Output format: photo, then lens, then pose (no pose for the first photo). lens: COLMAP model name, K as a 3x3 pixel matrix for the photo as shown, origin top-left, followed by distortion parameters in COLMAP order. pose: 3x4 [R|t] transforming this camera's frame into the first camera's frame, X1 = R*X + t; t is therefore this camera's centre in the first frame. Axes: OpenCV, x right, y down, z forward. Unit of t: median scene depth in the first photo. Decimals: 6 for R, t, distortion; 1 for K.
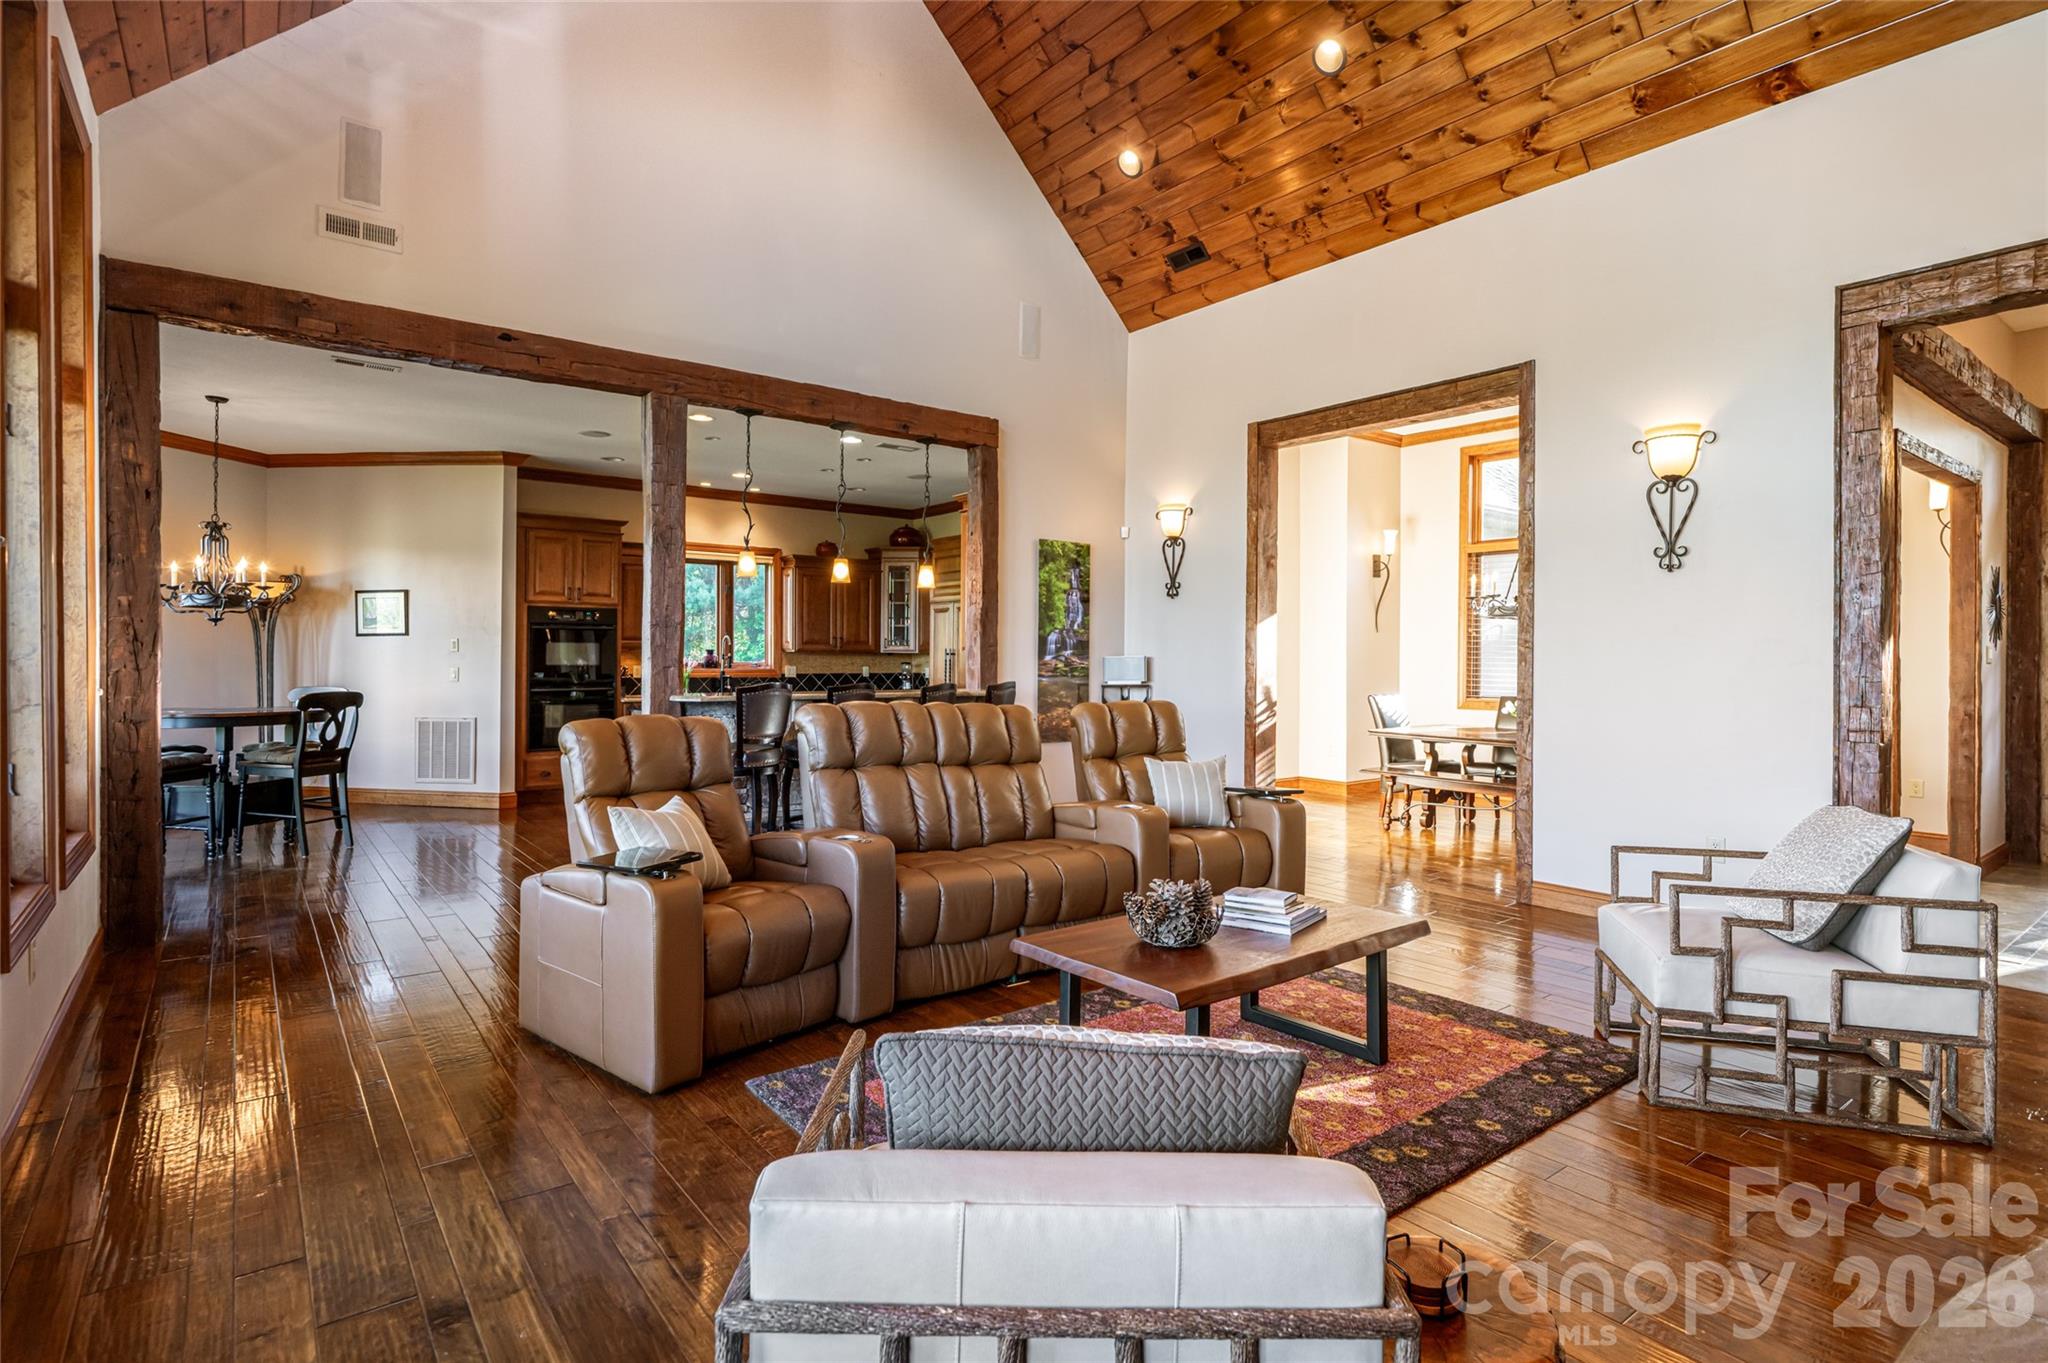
lens RADIAL K [[1055.5, 0, 1075.3], [0, 1055.5, 651.0], [0, 0, 1]] dist [0.007538, 0.000292]
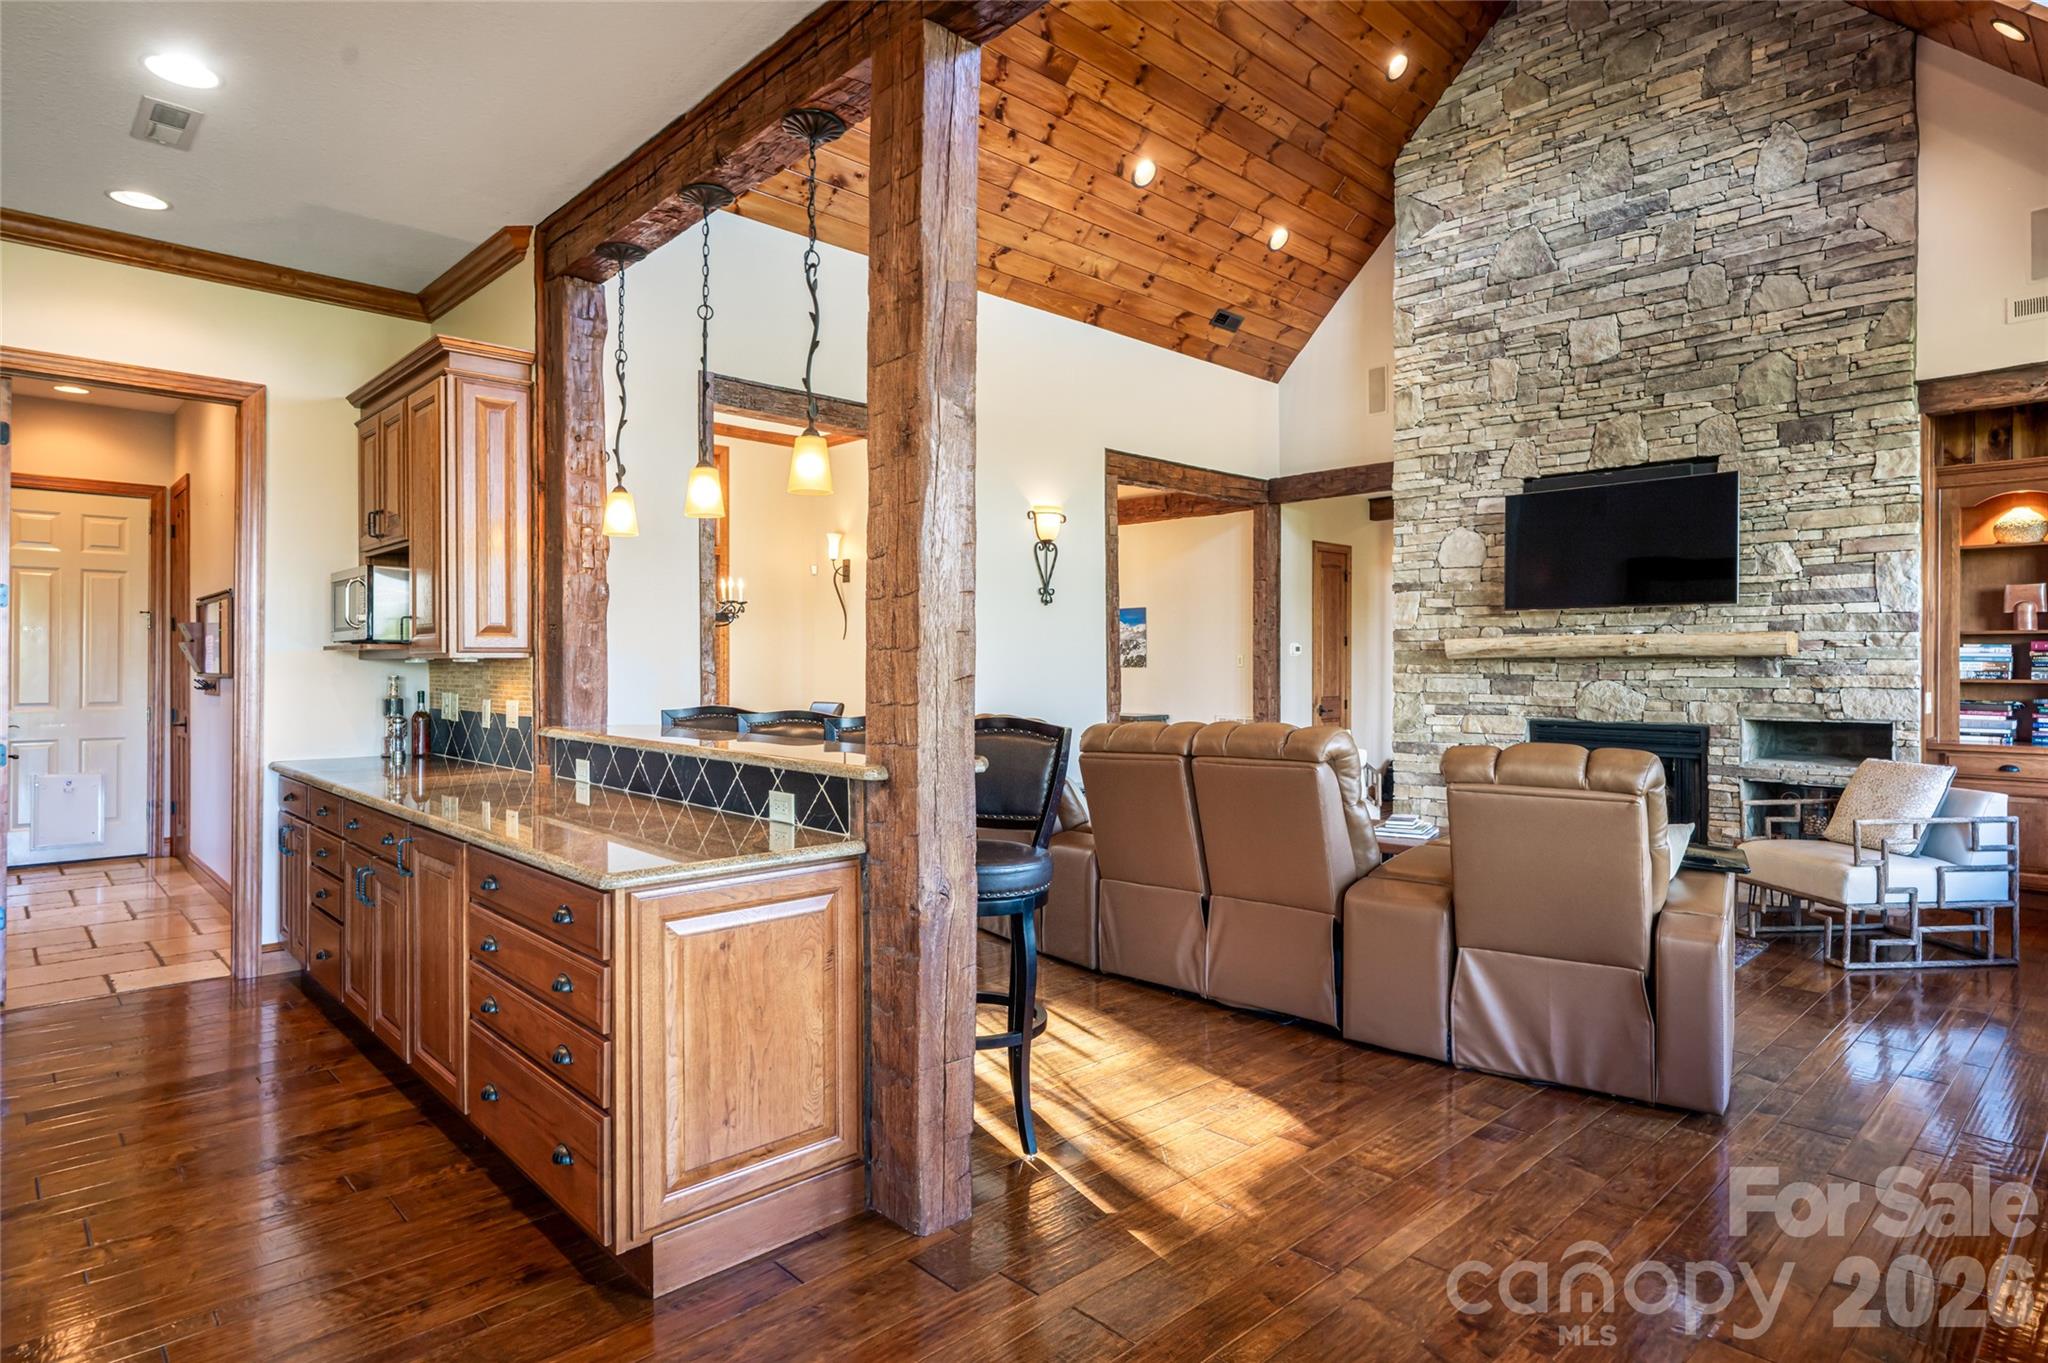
lens RADIAL K [[1116.2, 0, 989.4], [0, 1116.2, 654.0], [0, 0, 1]] dist [0.001241, 0.000446]
pose [[-0.066565, 0.003152, 0.997777, -0.558822], [-0.008741, 0.999955, -0.003742, -0.000465], [-0.997744, -0.008970, -0.066534, 0.680604]]
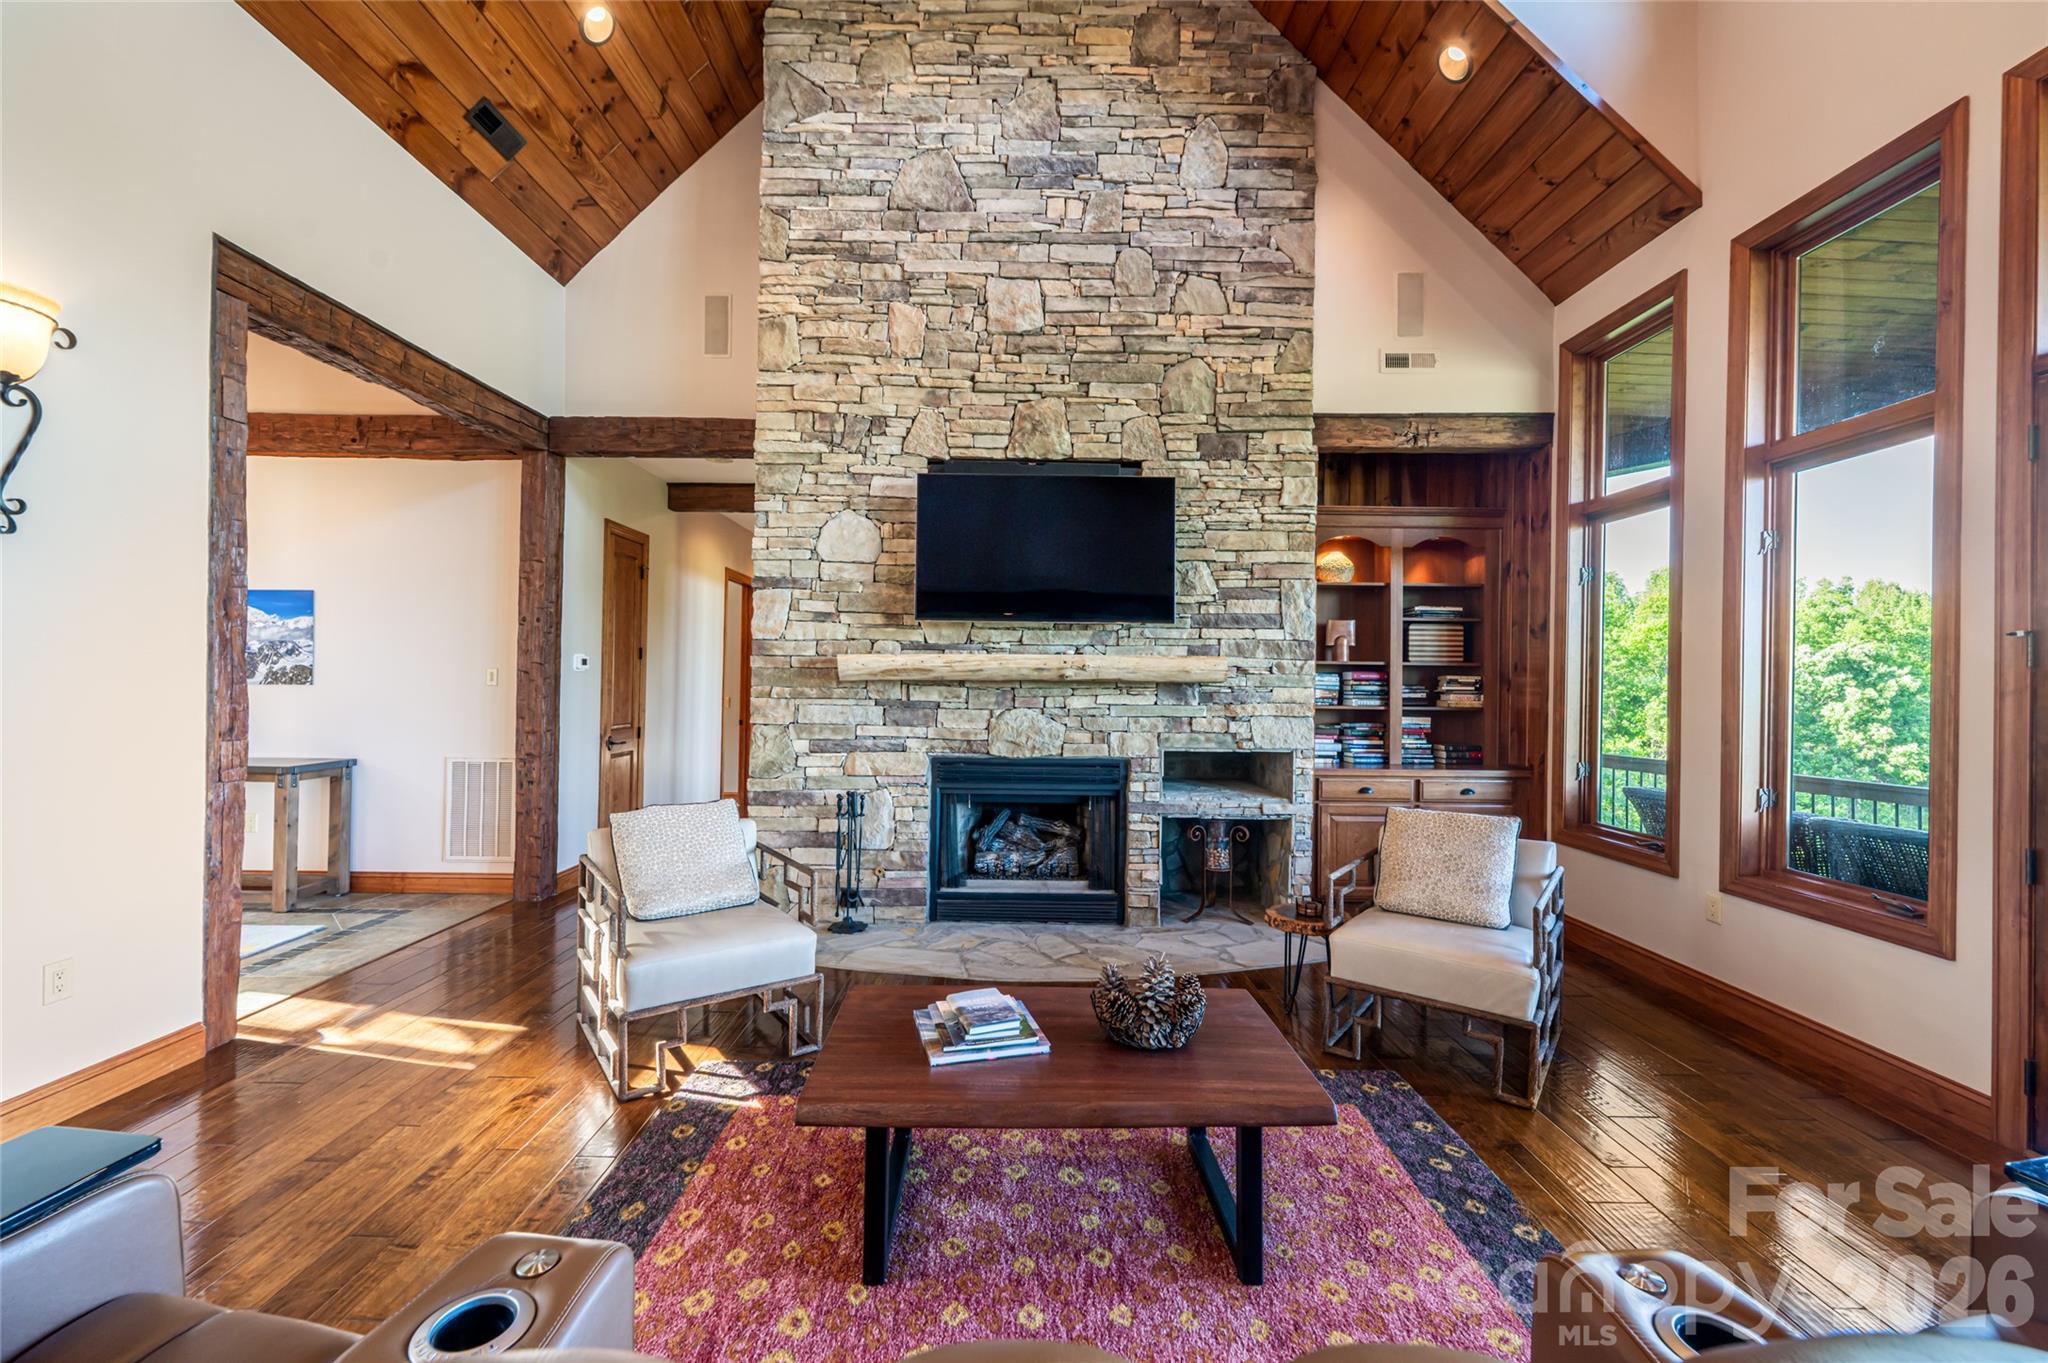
lens RADIAL K [[824.6, 0, 1022.0], [0, 824.6, 671.9], [0, 0, 1]] dist [0.000618, -0.000804]
pose [[-0.794410, -0.008869, 0.607317, -0.111872], [-0.021273, 0.999686, -0.013227, -0.003731], [-0.607009, -0.023427, -0.794349, 0.588443]]
